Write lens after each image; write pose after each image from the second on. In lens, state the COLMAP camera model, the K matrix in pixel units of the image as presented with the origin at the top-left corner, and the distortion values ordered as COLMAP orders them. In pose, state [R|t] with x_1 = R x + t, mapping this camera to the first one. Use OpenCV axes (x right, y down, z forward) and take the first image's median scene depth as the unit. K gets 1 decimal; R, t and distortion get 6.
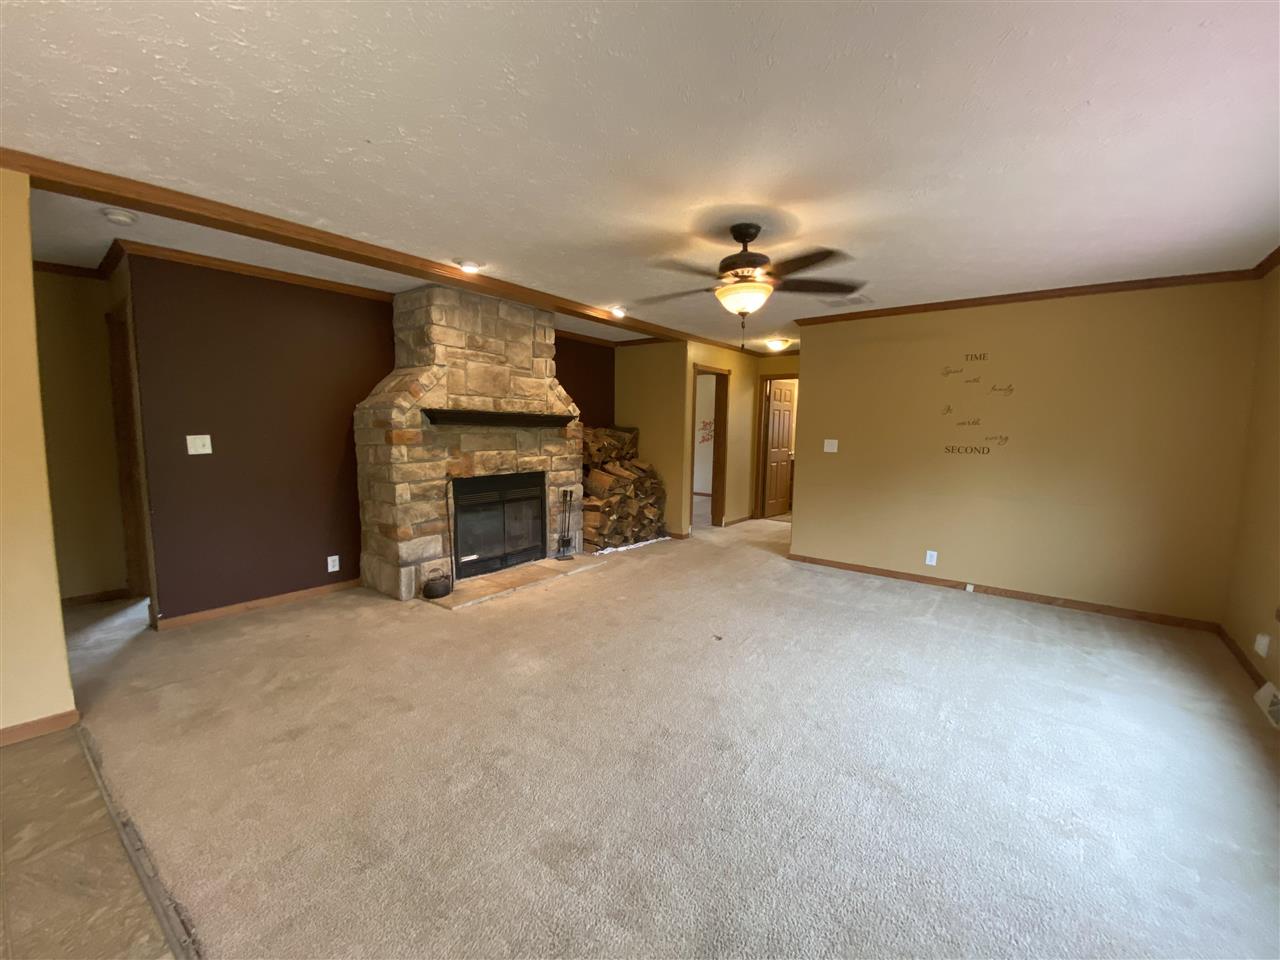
lens RADIAL K [[520.9, 0, 644.3], [0, 520.9, 478.1], [0, 0, 1]] dist [0.000484, -0.000236]
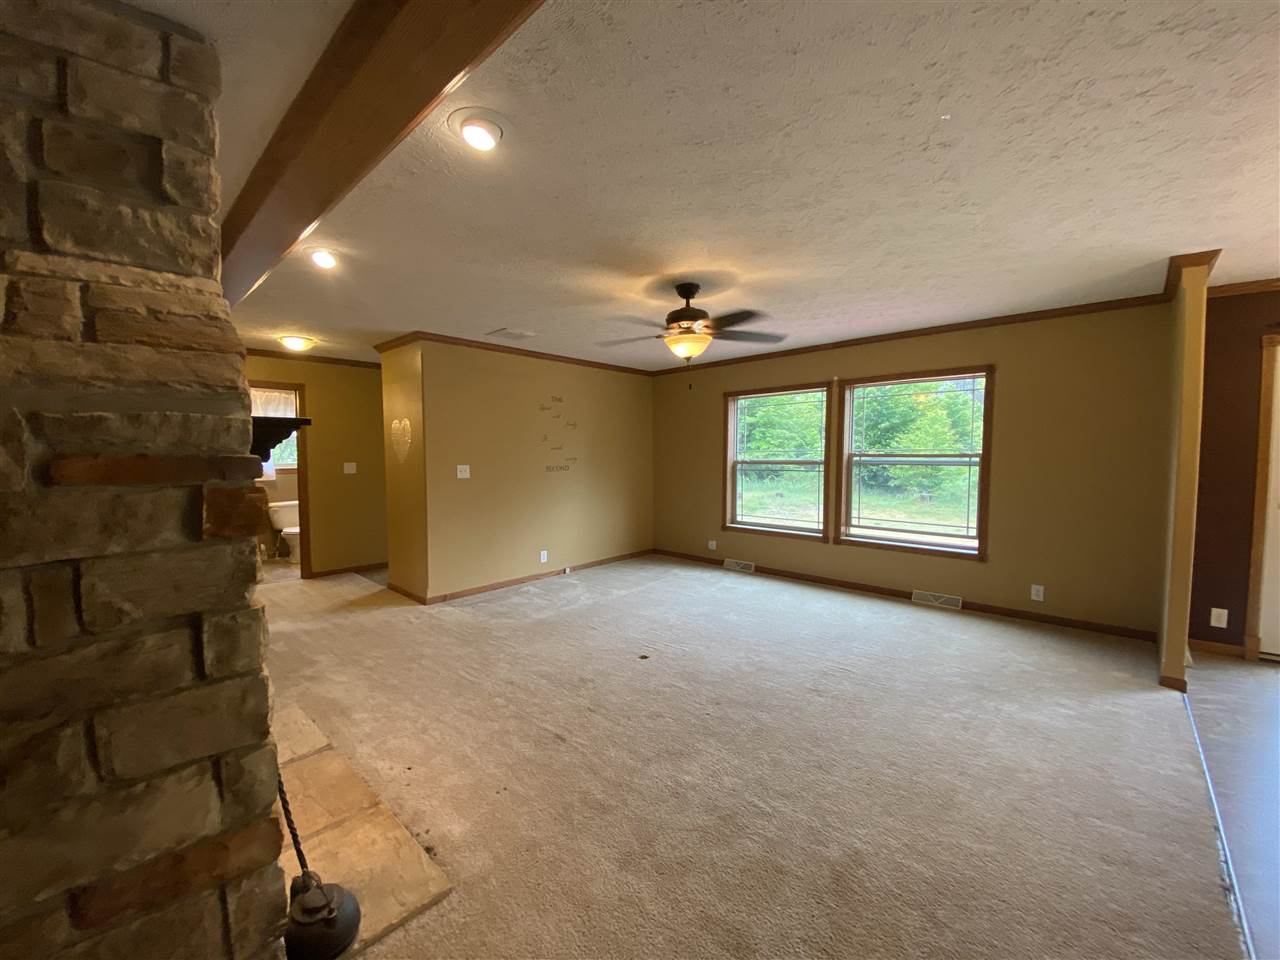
lens RADIAL K [[520.9, 0, 632.7], [0, 520.9, 481.0], [0, 0, 1]] dist [0.000484, -0.000236]
pose [[0.075940, -0.073314, 0.994413, -0.677408], [0.103386, 0.992497, 0.065277, -0.087941], [-0.991738, 0.097851, 0.082950, 0.697165]]
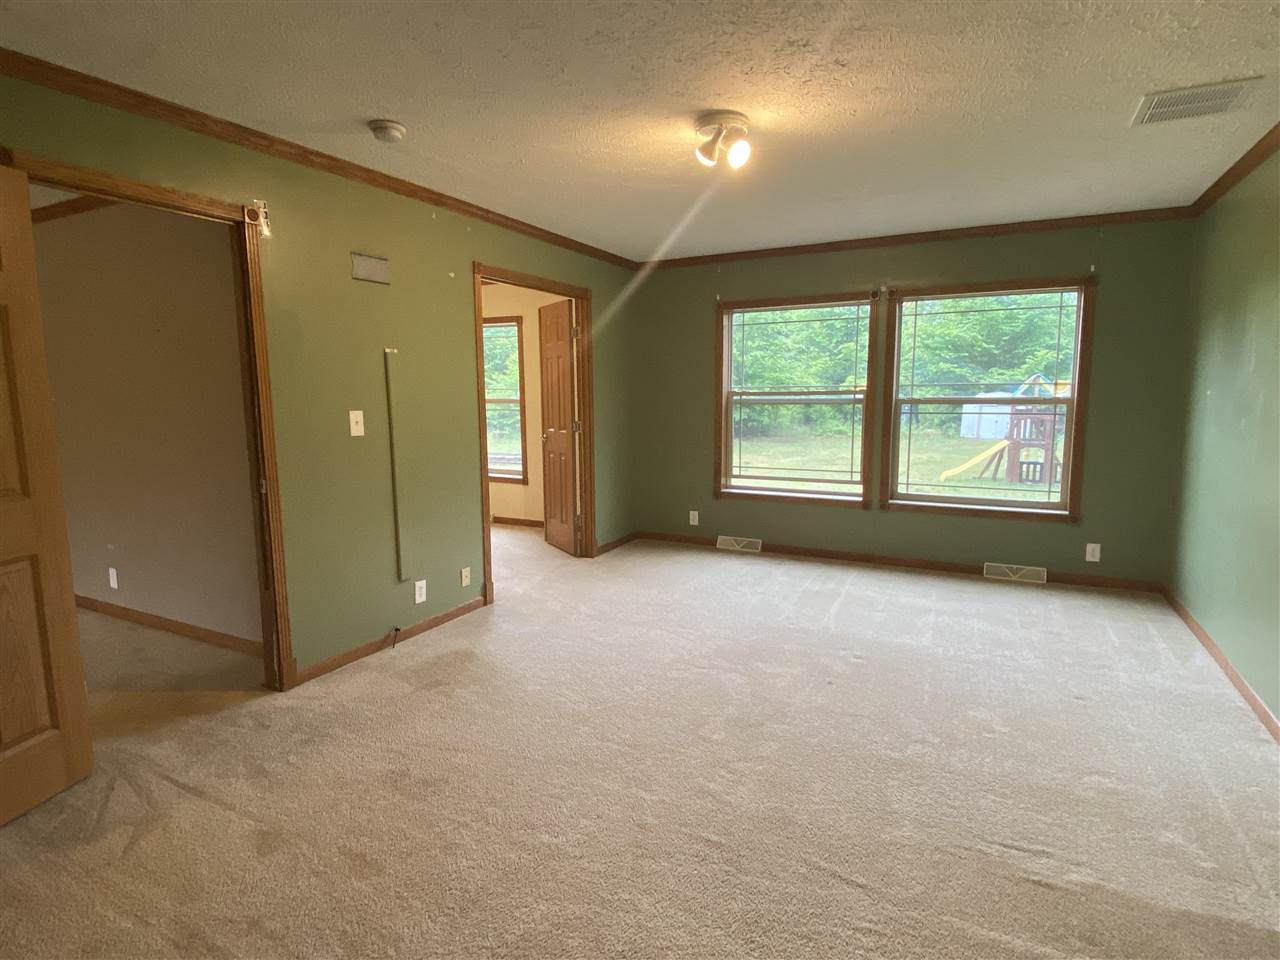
lens RADIAL K [[652.3, 0, 652.3], [0, 652.3, 476.8], [0, 0, 1]] dist [-0.005795, -0.000245]
pose [[-0.211152, -0.144131, 0.966769, -0.424567], [0.105847, 0.979881, 0.169203, -0.112897], [-0.971705, 0.138057, -0.191648, 0.998265]]
